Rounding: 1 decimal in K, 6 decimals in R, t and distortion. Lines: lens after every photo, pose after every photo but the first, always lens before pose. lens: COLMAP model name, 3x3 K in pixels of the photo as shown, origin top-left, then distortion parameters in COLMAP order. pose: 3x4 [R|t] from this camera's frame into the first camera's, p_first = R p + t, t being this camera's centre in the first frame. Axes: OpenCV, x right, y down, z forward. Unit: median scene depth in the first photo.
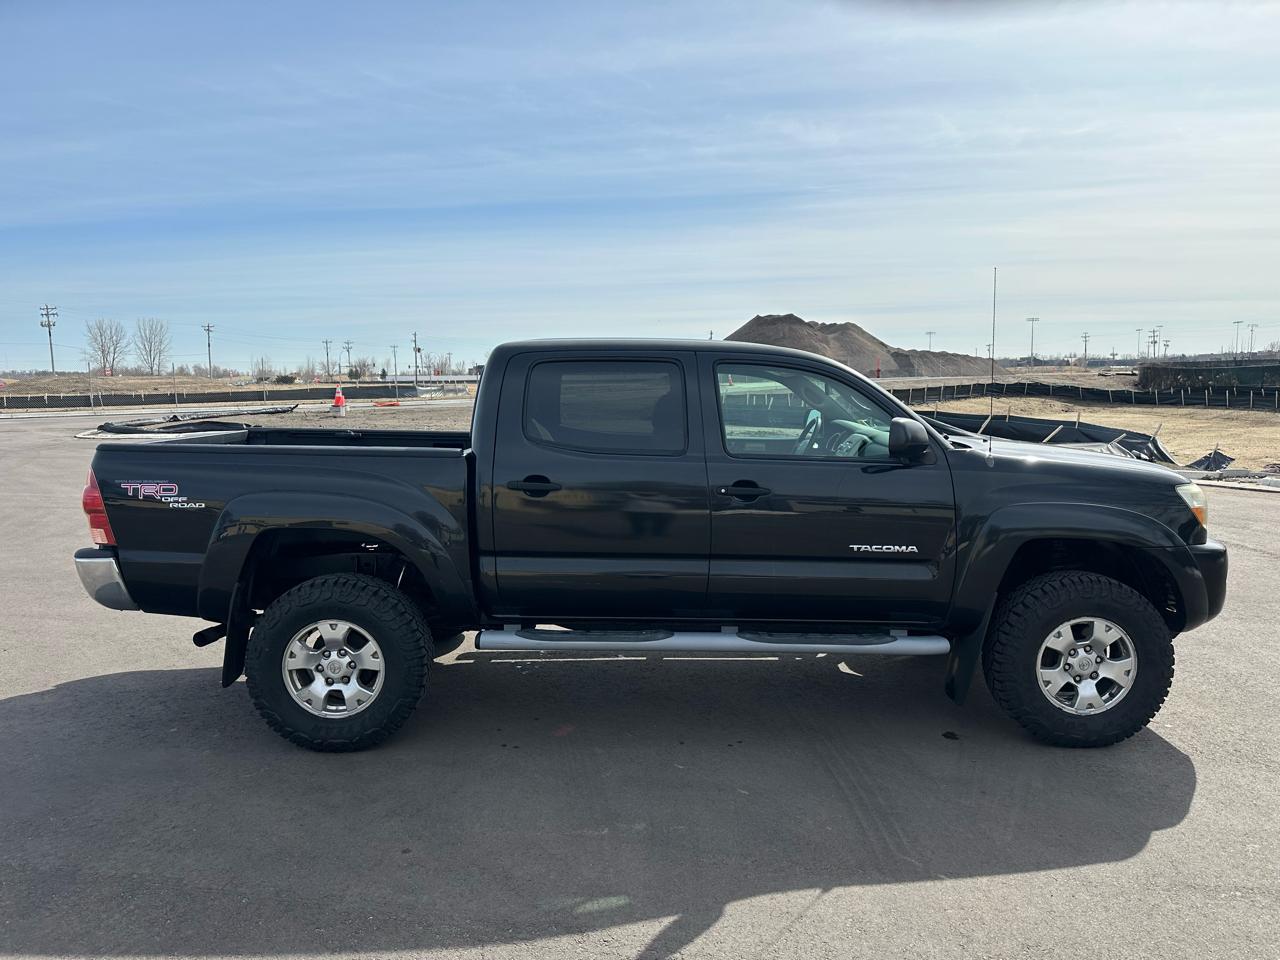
lens RADIAL K [[917.8, 0, 646.0], [0, 917.8, 475.5], [0, 0, 1]] dist [0.006870, -0.008772]
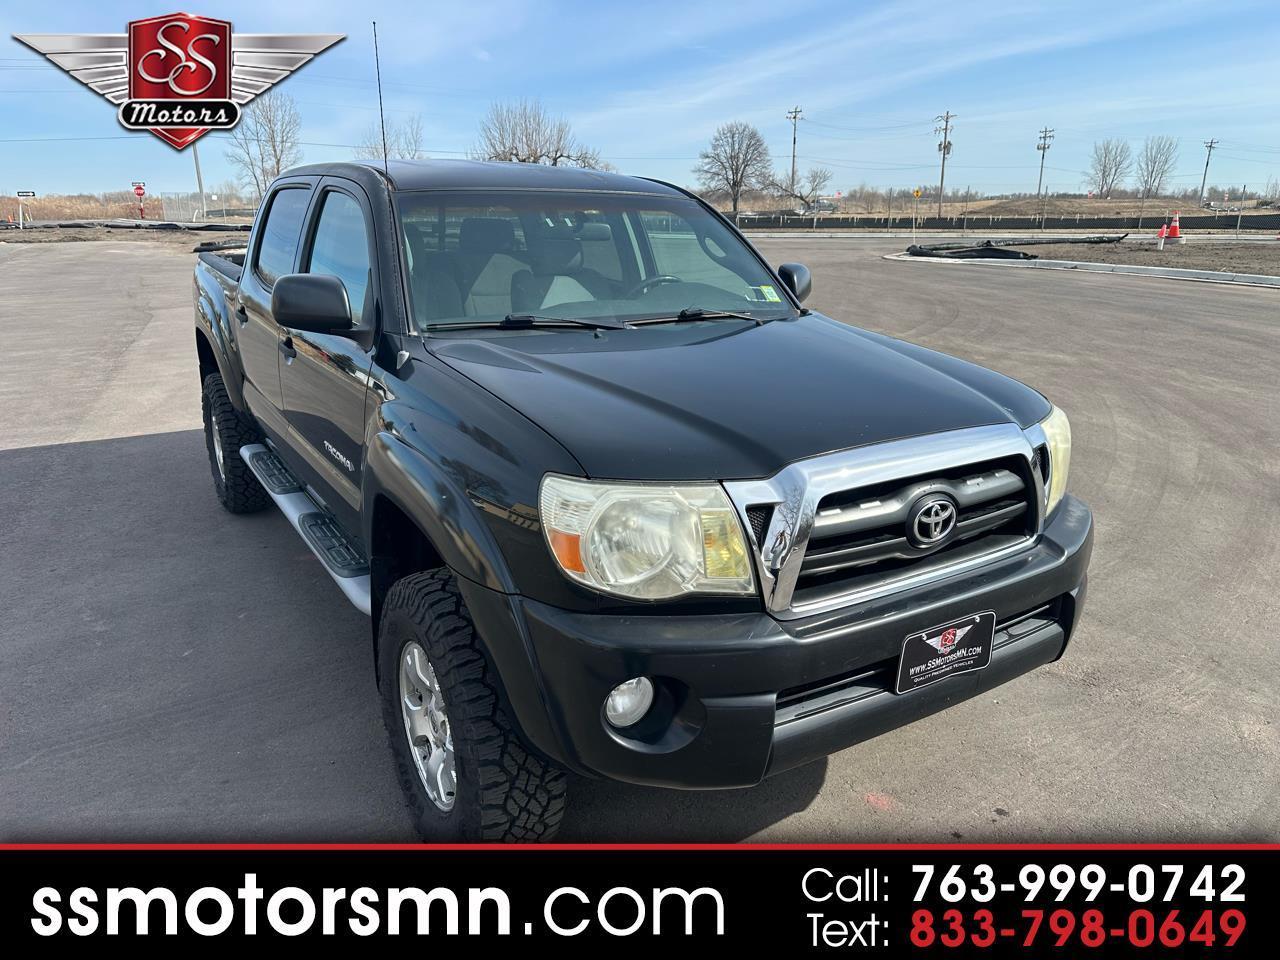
lens RADIAL K [[897.6, 0, 645.6], [0, 897.6, 477.9], [0, 0, 1]] dist [0.066314, -0.076420]
pose [[0.542051, 0.255704, -0.800497, 0.137381], [-0.100021, 0.965441, 0.240664, -0.014626], [0.834372, -0.050386, 0.548894, 0.110408]]
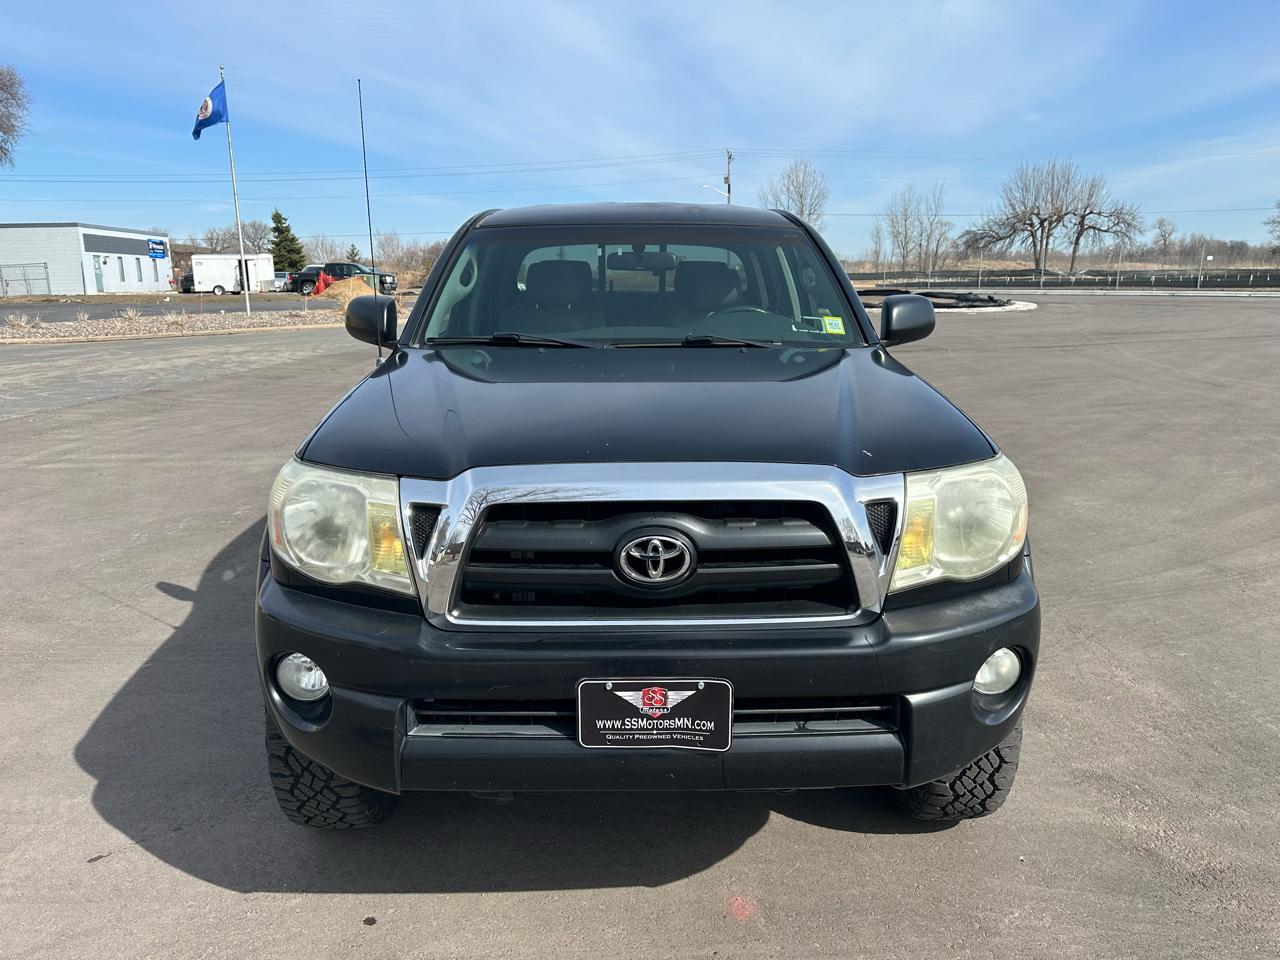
lens RADIAL K [[897.6, 0, 645.6], [0, 897.6, 477.9], [0, 0, 1]] dist [0.066314, -0.076420]
pose [[0.025555, 0.233068, -0.972125, 0.152067], [-0.098787, 0.968271, 0.229548, -0.015924], [0.994780, 0.090167, 0.047768, 0.164014]]
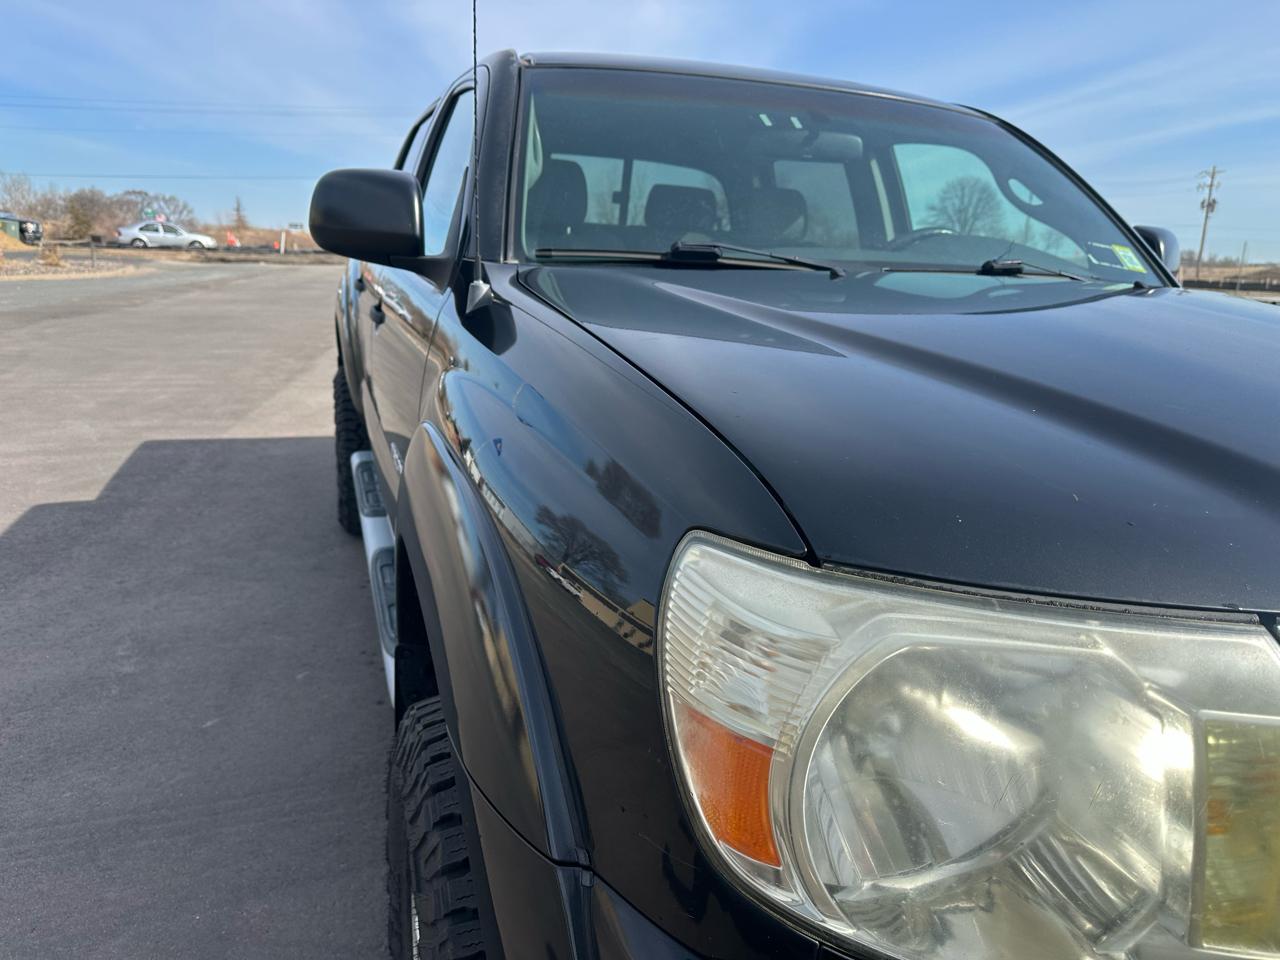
lens RADIAL K [[897.6, 0, 645.6], [0, 897.6, 477.9], [0, 0, 1]] dist [0.066314, -0.076420]
pose [[0.337305, 0.252358, -0.906940, 0.101188], [-0.143255, 0.965940, 0.215497, -0.004675], [0.930432, 0.057235, 0.361968, 0.130729]]
